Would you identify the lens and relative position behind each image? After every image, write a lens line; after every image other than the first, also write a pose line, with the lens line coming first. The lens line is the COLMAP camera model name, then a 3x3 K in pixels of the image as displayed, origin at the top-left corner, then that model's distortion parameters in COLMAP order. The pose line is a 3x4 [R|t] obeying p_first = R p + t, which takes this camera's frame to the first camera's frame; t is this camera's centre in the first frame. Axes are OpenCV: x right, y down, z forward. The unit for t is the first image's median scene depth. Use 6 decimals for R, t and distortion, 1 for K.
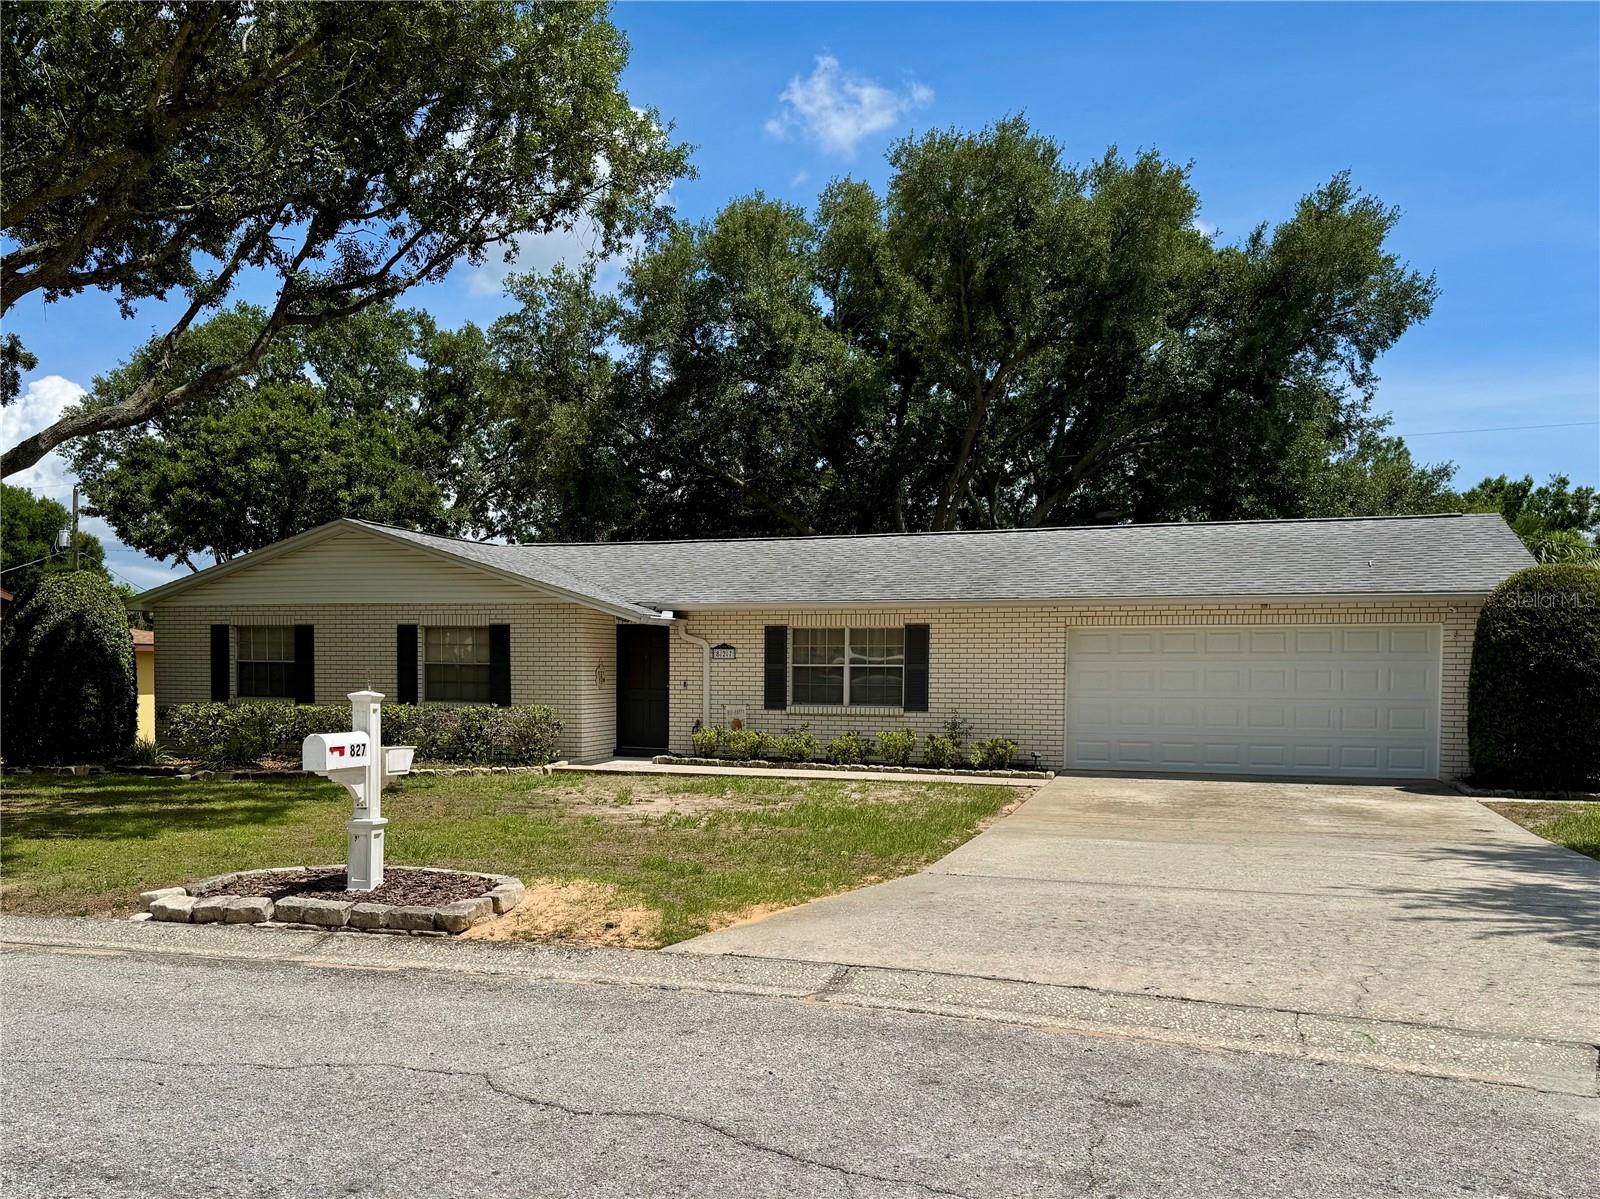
lens RADIAL K [[1289.8, 0, 737.7], [0, 1289.8, 703.1], [0, 0, 1]] dist [0.142129, -0.156982]
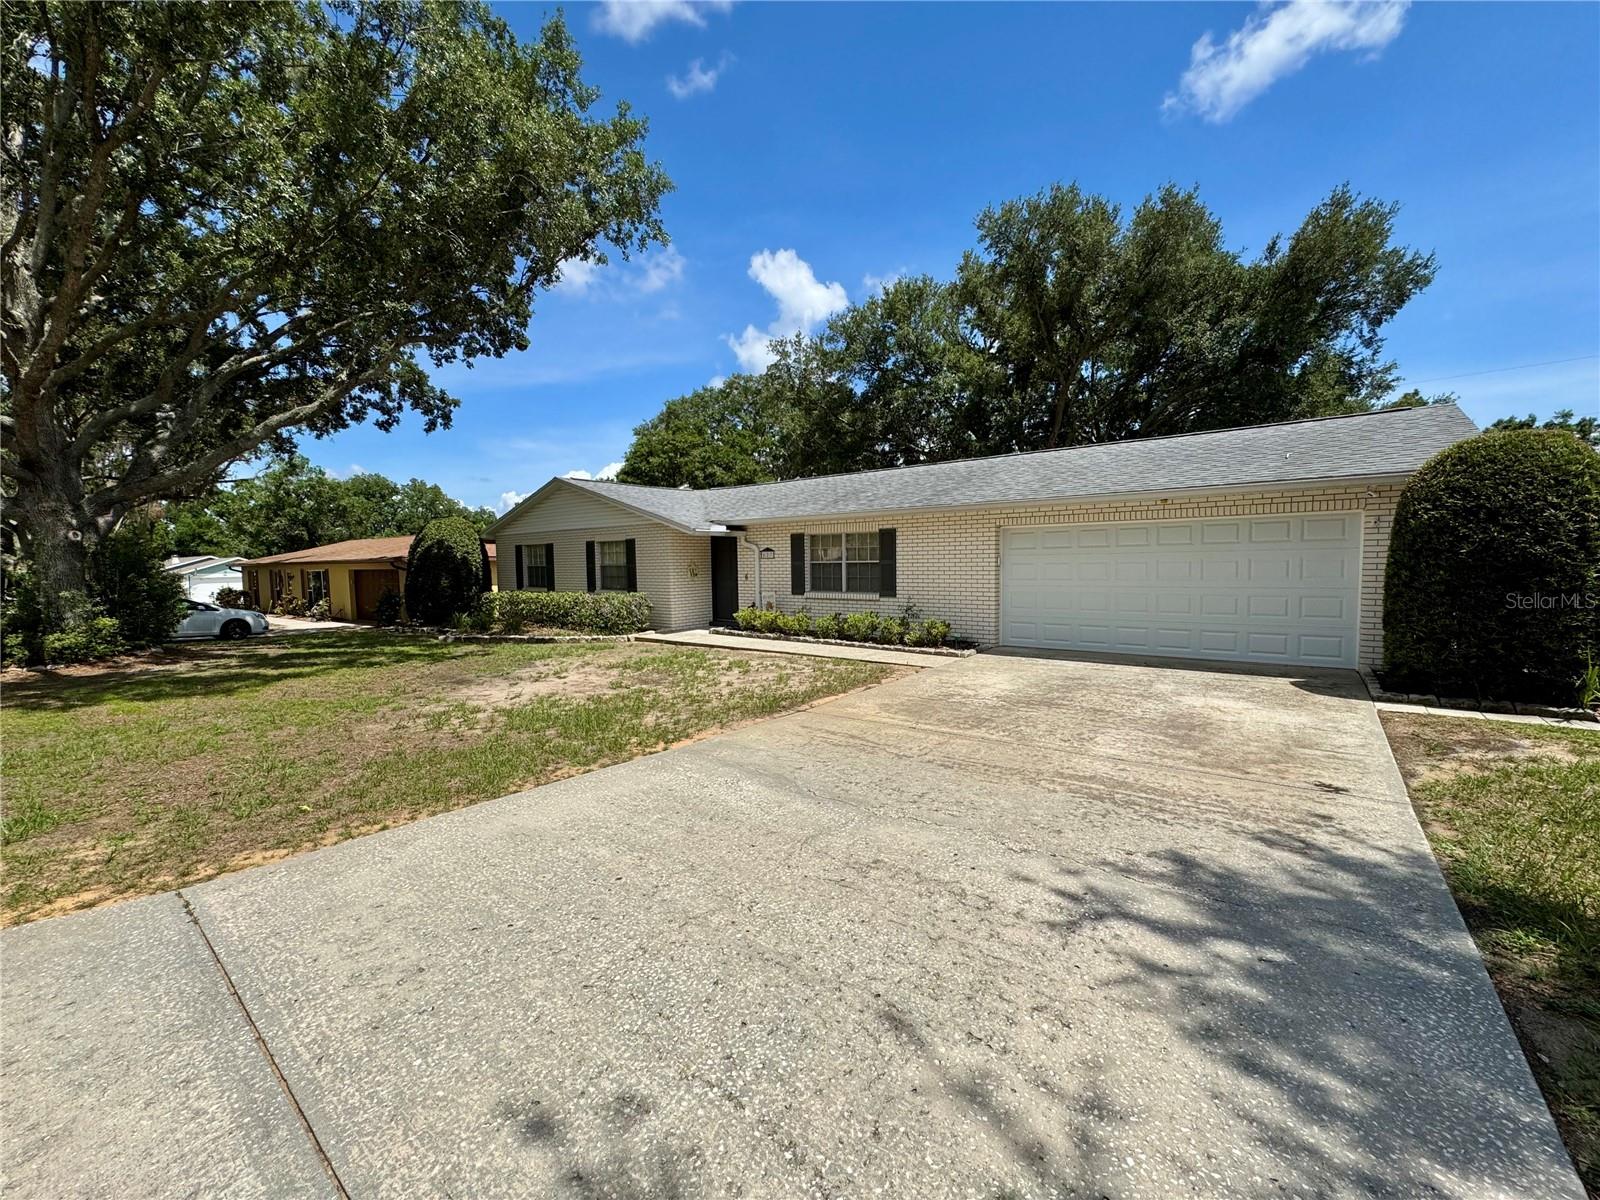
lens RADIAL K [[640.9, 0, 803.4], [0, 640.9, 598.8], [0, 0, 1]] dist [0.001975, -0.000673]
pose [[0.948875, 0.000885, -0.315650, 0.247614], [0.008370, 0.999574, 0.027962, -0.010009], [0.315541, -0.029175, 0.948463, 0.361853]]
